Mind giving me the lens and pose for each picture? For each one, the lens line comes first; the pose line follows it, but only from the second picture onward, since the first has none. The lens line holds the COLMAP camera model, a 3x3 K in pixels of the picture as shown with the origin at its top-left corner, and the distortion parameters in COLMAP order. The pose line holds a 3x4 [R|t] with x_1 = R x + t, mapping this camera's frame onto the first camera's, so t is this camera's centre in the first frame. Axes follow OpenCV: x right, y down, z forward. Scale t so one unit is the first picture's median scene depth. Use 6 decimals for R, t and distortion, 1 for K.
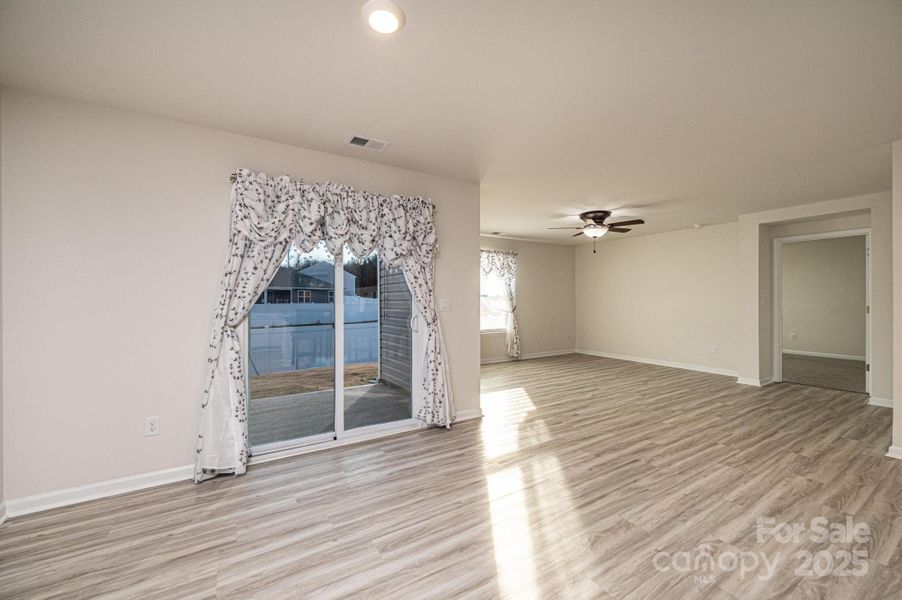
lens RADIAL K [[358.6, 0, 449.1], [0, 358.6, 301.9], [0, 0, 1]] dist [-0.000160, 0.000392]
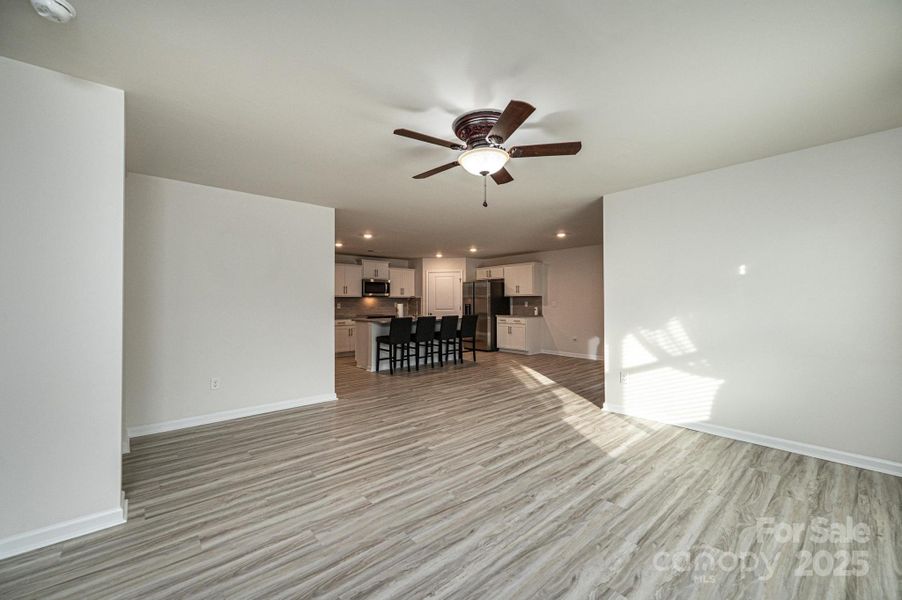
lens RADIAL K [[358.6, 0, 450.9], [0, 358.6, 299.4], [0, 0, 1]] dist [-0.000160, 0.000392]
pose [[-0.985699, 0.006266, -0.168401, 0.546531], [0.006669, 0.999976, -0.001824, -0.010486], [0.168386, -0.002921, -0.985717, 1.501848]]
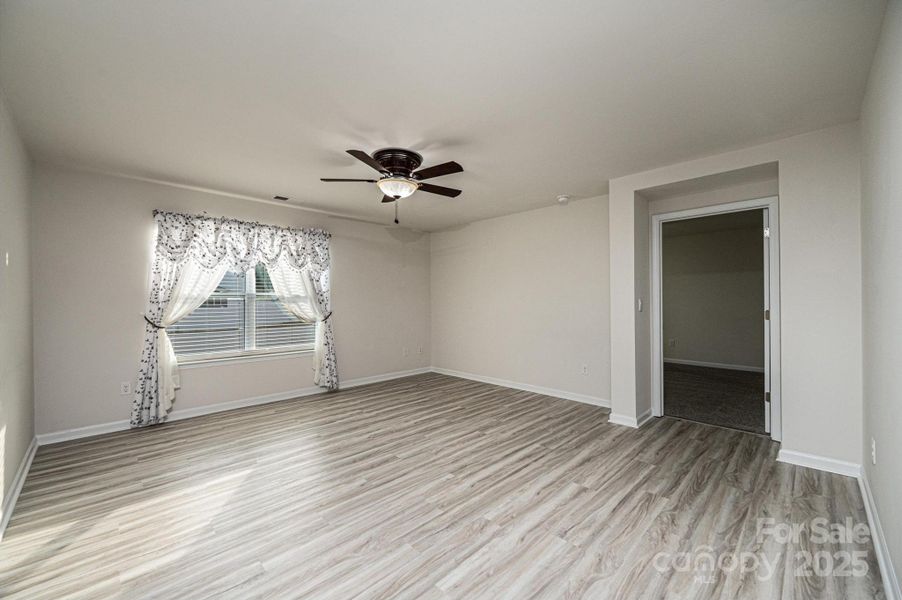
lens RADIAL K [[358.6, 0, 448.0], [0, 358.6, 302.5], [0, 0, 1]] dist [-0.000160, 0.000392]
pose [[0.975993, -0.002702, 0.217787, 0.368426], [0.004237, 0.999969, -0.006581, -0.000476], [-0.217762, 0.007346, 0.975974, 0.411318]]
